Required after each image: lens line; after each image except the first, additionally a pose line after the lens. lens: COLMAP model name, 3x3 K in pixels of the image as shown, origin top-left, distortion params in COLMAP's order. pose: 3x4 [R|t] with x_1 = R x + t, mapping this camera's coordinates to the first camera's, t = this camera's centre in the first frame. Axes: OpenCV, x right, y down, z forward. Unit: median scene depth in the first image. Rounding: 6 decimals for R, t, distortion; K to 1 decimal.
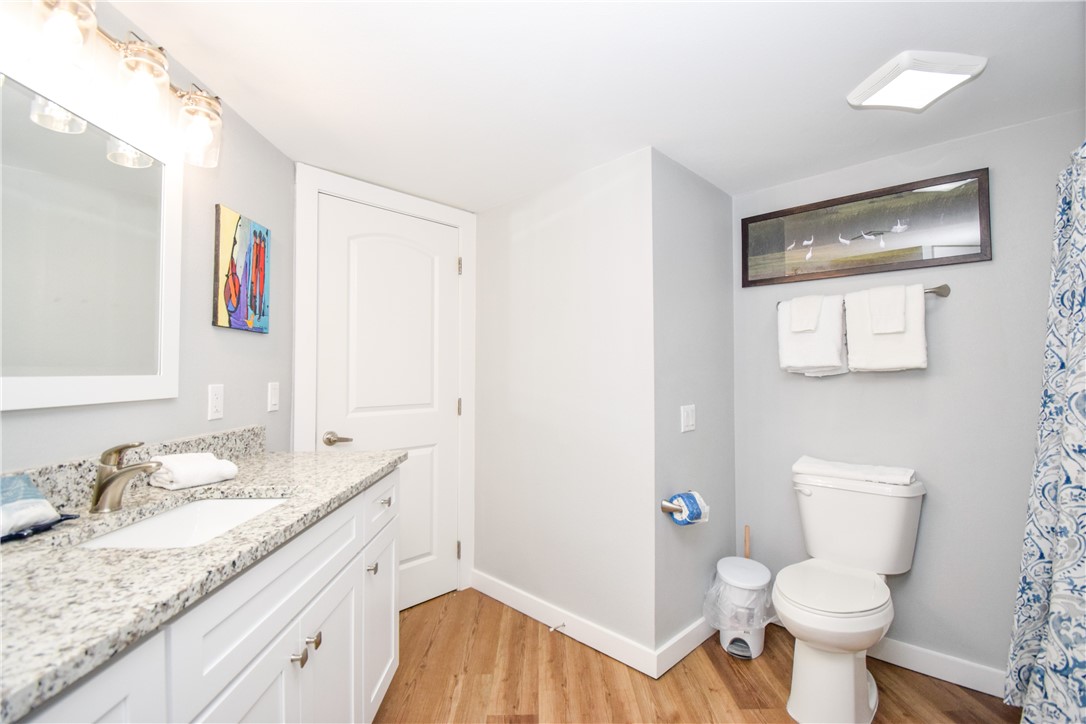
lens RADIAL K [[484.3, 0, 546.0], [0, 484.3, 359.5], [0, 0, 1]] dist [0.018287, -0.022280]
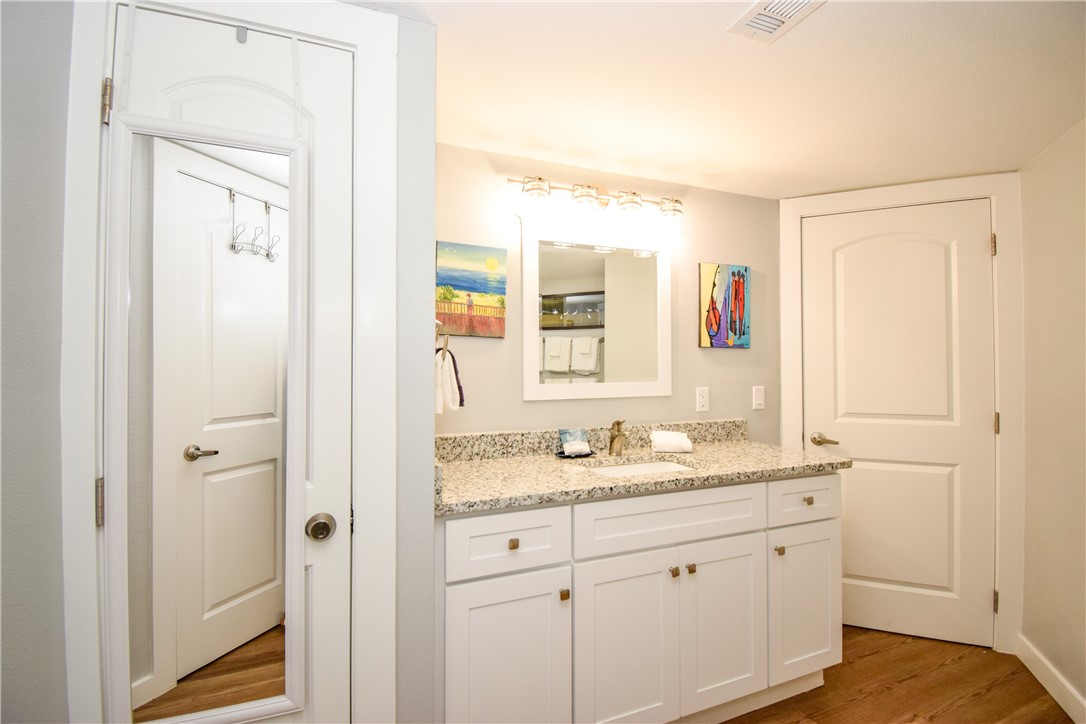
lens RADIAL K [[484.3, 0, 546.0], [0, 484.3, 359.5], [0, 0, 1]] dist [0.018287, -0.022280]
pose [[0.357011, -0.013074, -0.934009, 0.478550], [0.025726, 0.999660, -0.004159, -0.036233], [0.933746, -0.022543, 0.357226, 0.051300]]
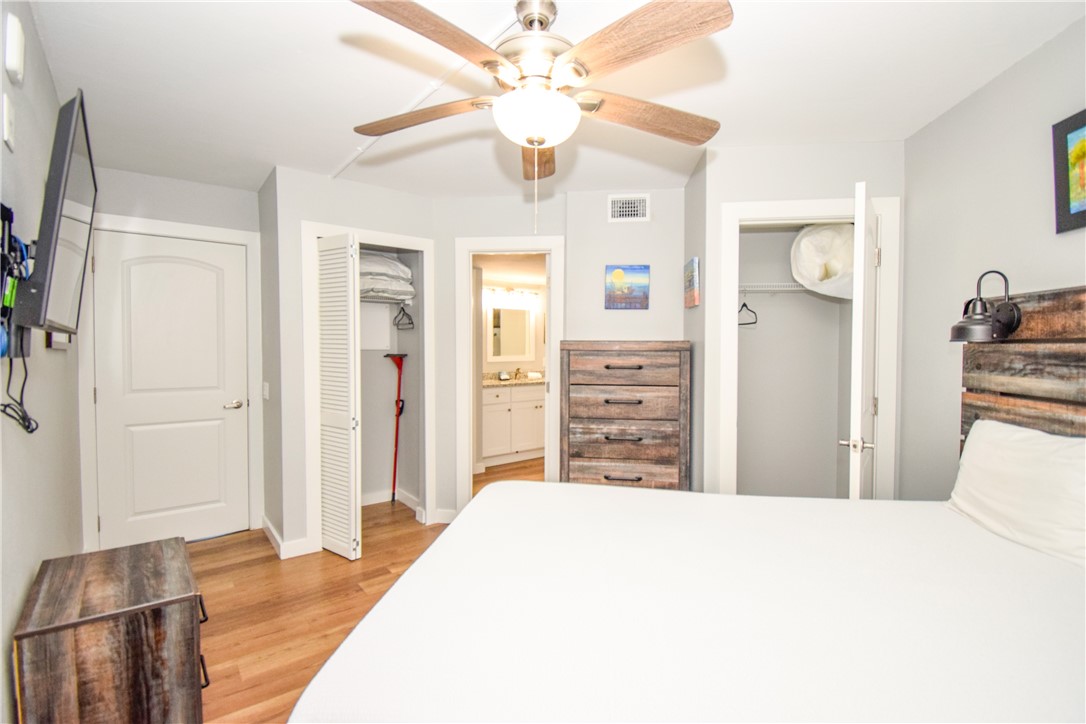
lens RADIAL K [[484.3, 0, 546.0], [0, 484.3, 359.5], [0, 0, 1]] dist [0.018287, -0.022280]
pose [[0.613640, 0.020389, -0.789323, 2.374639], [0.017418, 0.999074, 0.039348, -0.089347], [0.789394, -0.037894, 0.612716, -1.385522]]
